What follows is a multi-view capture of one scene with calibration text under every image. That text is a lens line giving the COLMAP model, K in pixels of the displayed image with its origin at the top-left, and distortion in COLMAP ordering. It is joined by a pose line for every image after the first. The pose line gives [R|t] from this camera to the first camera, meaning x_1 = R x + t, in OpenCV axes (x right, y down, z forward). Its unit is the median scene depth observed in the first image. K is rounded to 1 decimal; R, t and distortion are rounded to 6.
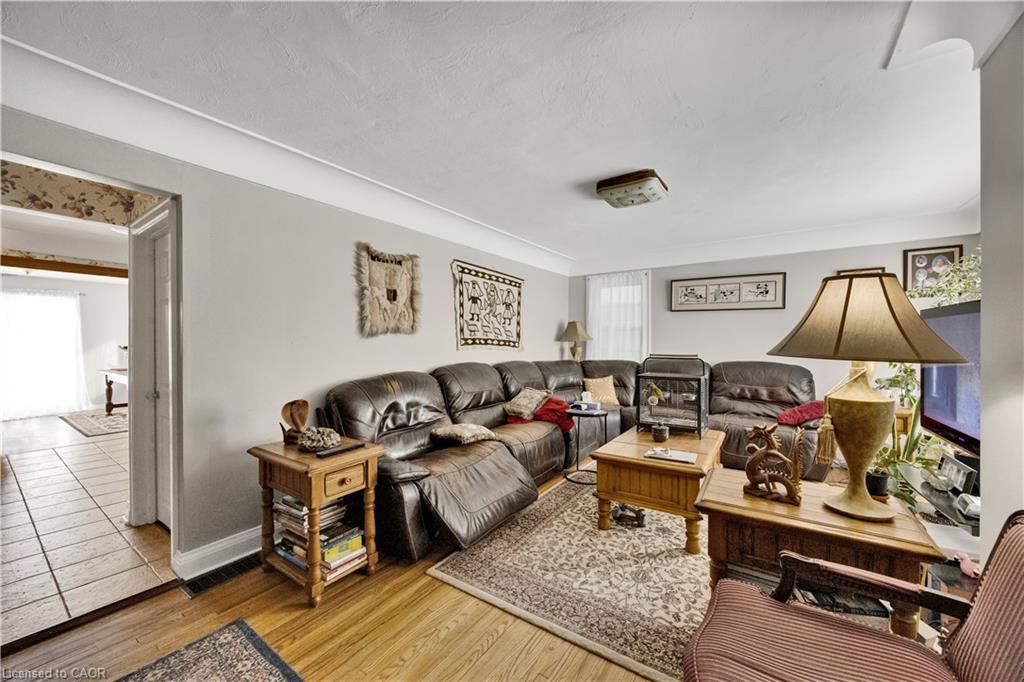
lens RADIAL K [[386.0, 0, 512.0], [0, 386.0, 344.6], [0, 0, 1]] dist [-0.006495, 0.000147]
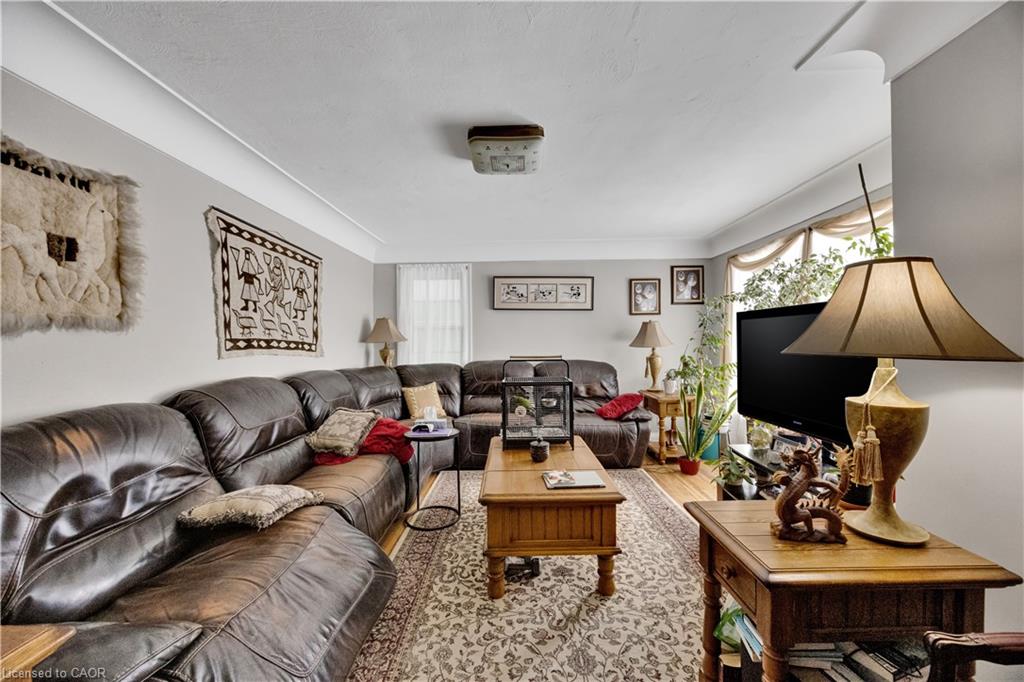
lens RADIAL K [[386.0, 0, 512.8], [0, 386.0, 344.1], [0, 0, 1]] dist [-0.006495, 0.000147]
pose [[0.832293, -0.011686, 0.554213, -0.106190], [0.014226, 0.999899, -0.000280, -0.001759], [-0.554153, 0.008117, 0.832375, 0.283500]]
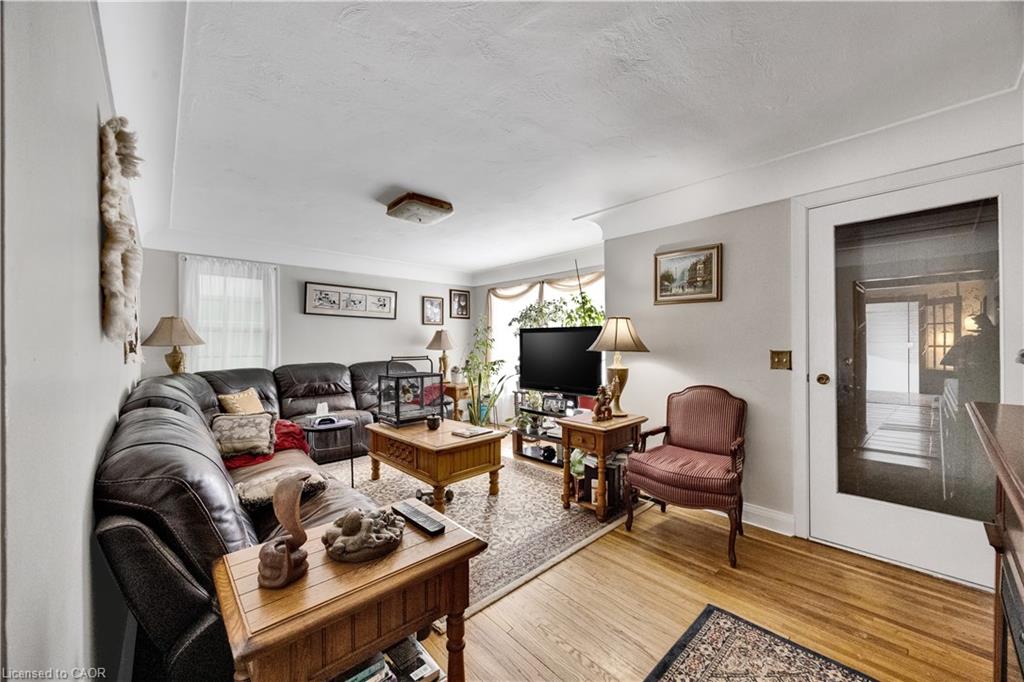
lens RADIAL K [[386.0, 0, 510.9], [0, 386.0, 343.4], [0, 0, 1]] dist [-0.006495, 0.000147]
pose [[0.221354, -0.000576, 0.975193, -0.616377], [0.011105, 0.999936, -0.001930, -0.007036], [-0.975130, 0.011256, 0.221346, 0.425101]]
